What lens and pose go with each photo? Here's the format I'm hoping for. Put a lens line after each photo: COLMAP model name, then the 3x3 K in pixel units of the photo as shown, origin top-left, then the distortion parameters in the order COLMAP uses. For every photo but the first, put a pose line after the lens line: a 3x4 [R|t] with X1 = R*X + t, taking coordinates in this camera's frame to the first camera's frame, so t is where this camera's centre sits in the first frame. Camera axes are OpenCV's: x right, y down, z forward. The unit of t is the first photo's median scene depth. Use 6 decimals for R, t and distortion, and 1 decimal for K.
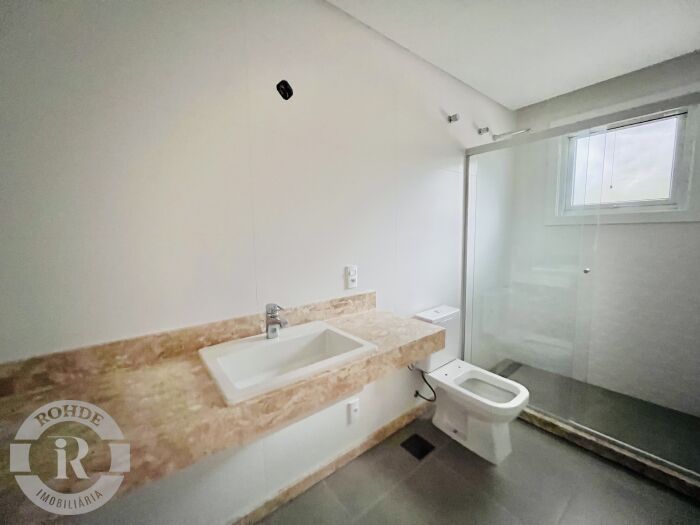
lens RADIAL K [[282.7, 0, 346.4], [0, 282.7, 264.1], [0, 0, 1]] dist [0.002747, -0.000309]
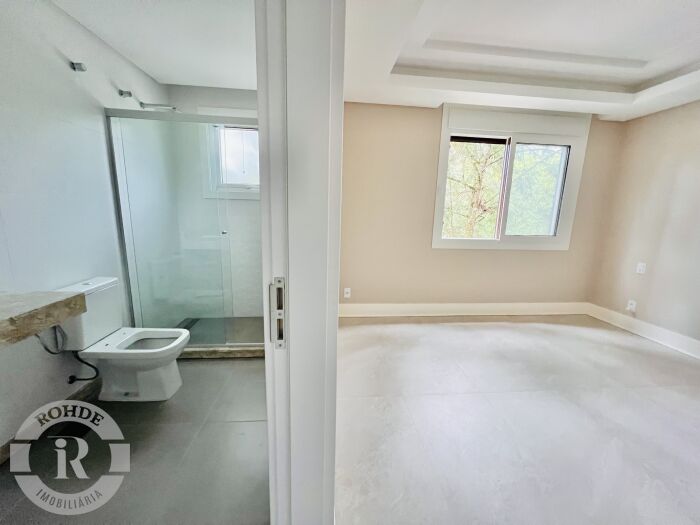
lens RADIAL K [[282.7, 0, 351.0], [0, 282.7, 263.3], [0, 0, 1]] dist [0.002747, -0.000309]
pose [[0.541305, -0.124653, 0.831535, 0.028242], [0.053777, 0.992058, 0.113709, 0.043996], [-0.839105, -0.016834, 0.543709, -0.227253]]
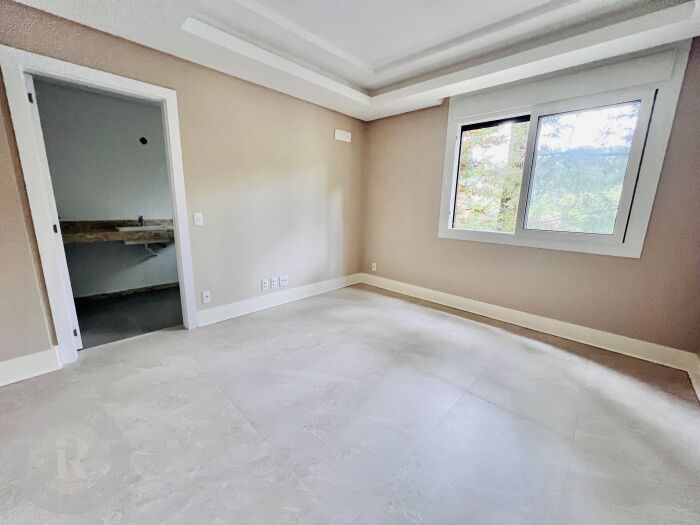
lens RADIAL K [[282.7, 0, 352.6], [0, 282.7, 262.7], [0, 0, 1]] dist [0.002747, -0.000309]
pose [[0.989286, 0.010392, 0.145622, 0.855325], [-0.024895, 0.994862, 0.098131, 0.161466], [-0.143854, -0.100704, 0.984462, -1.307127]]
